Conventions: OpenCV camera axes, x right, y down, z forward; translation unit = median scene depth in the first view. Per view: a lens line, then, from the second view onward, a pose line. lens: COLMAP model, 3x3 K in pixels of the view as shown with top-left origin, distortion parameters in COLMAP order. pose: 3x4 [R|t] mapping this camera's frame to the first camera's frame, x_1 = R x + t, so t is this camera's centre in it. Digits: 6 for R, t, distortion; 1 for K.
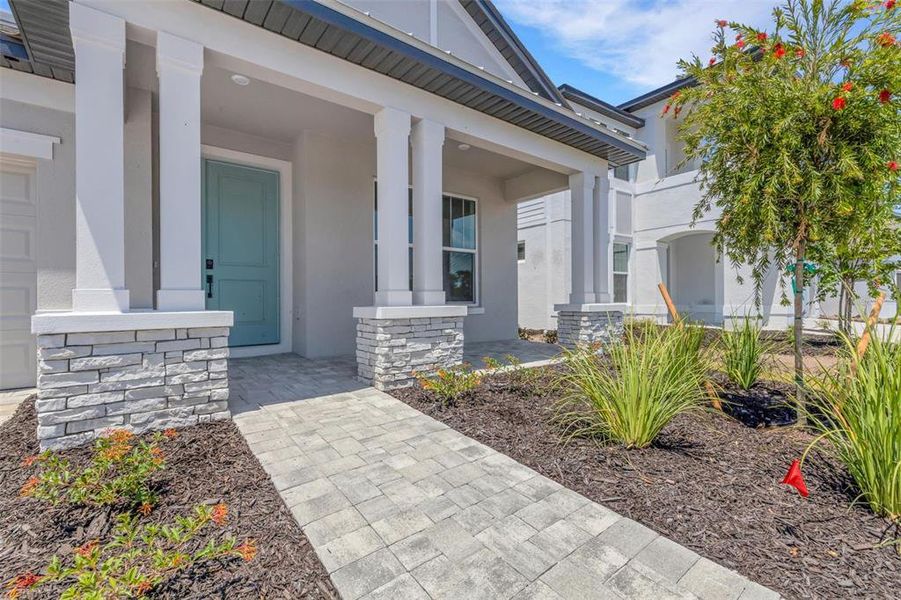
lens RADIAL K [[413.7, 0, 451.8], [0, 413.7, 301.3], [0, 0, 1]] dist [0.004472, 0.000679]
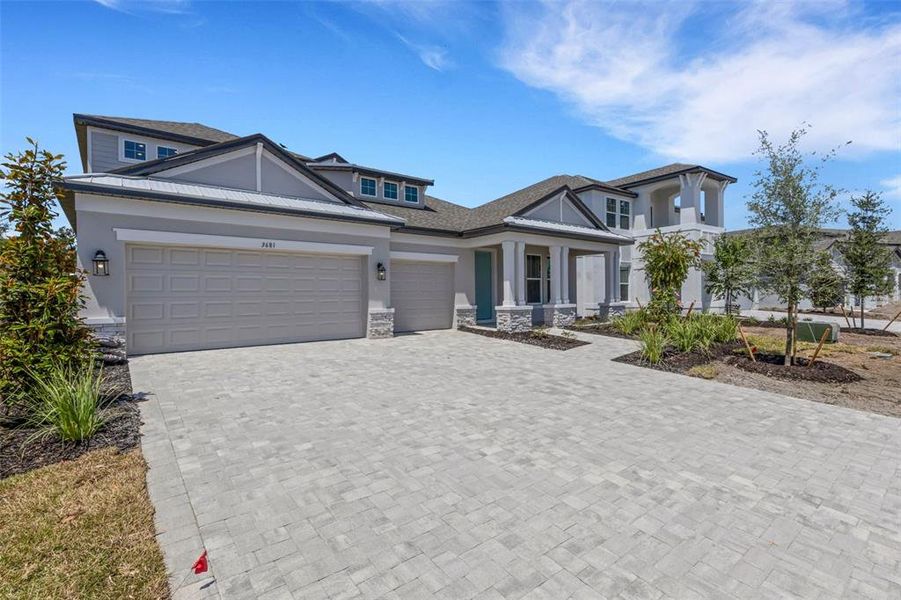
lens RADIAL K [[413.7, 0, 451.8], [0, 413.7, 301.3], [0, 0, 1]] dist [0.004472, 0.000679]
pose [[0.999939, -0.008460, -0.007111, -0.646117], [0.008484, 0.999958, 0.003352, -0.020645], [0.007082, -0.003412, 0.999969, -1.578071]]
